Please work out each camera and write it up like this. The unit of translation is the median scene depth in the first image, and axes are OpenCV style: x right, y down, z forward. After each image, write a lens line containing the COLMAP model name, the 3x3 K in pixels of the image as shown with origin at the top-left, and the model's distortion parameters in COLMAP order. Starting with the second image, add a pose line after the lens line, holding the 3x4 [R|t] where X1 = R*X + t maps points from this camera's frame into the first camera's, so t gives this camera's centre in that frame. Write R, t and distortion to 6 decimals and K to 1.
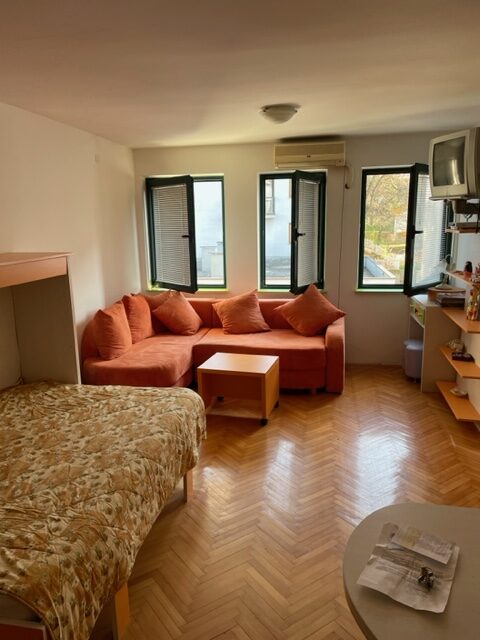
lens RADIAL K [[484.1, 0, 236.4], [0, 484.1, 318.9], [0, 0, 1]] dist [0.098278, -0.122694]
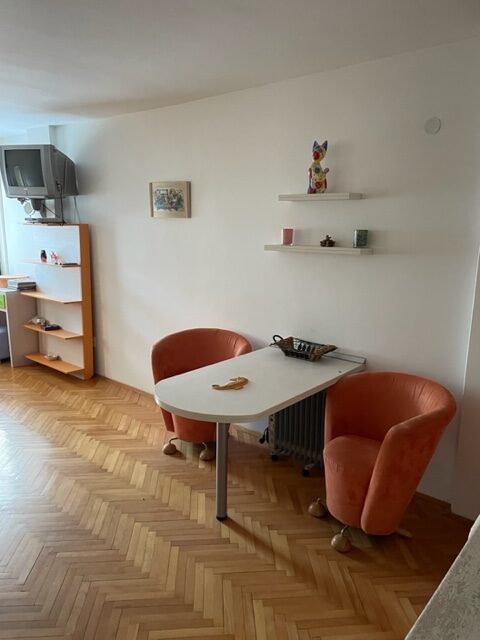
lens RADIAL K [[484.1, 0, 236.4], [0, 484.1, 318.9], [0, 0, 1]] dist [0.098278, -0.122694]
pose [[0.502261, -0.151755, 0.851296, -0.440974], [0.152749, 0.984569, 0.085392, 0.028659], [-0.851118, 0.087145, 0.517691, -0.041410]]
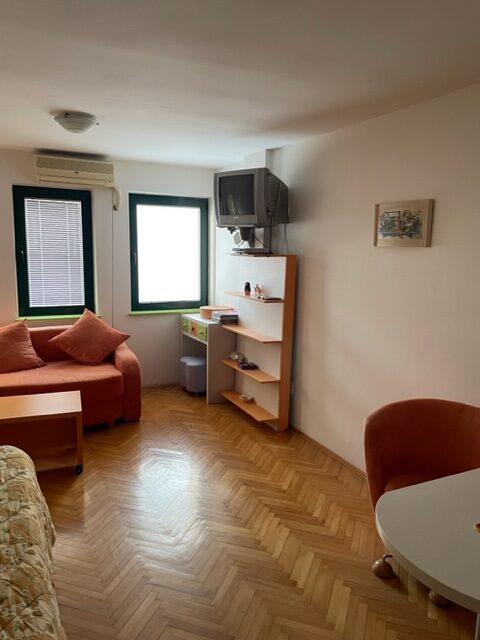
lens RADIAL K [[484.1, 0, 236.4], [0, 484.1, 318.9], [0, 0, 1]] dist [0.098278, -0.122694]
pose [[0.804431, -0.057106, 0.591295, -0.269976], [0.087482, 0.995904, -0.022832, -0.009911], [-0.587570, 0.070094, 0.806132, 0.141174]]
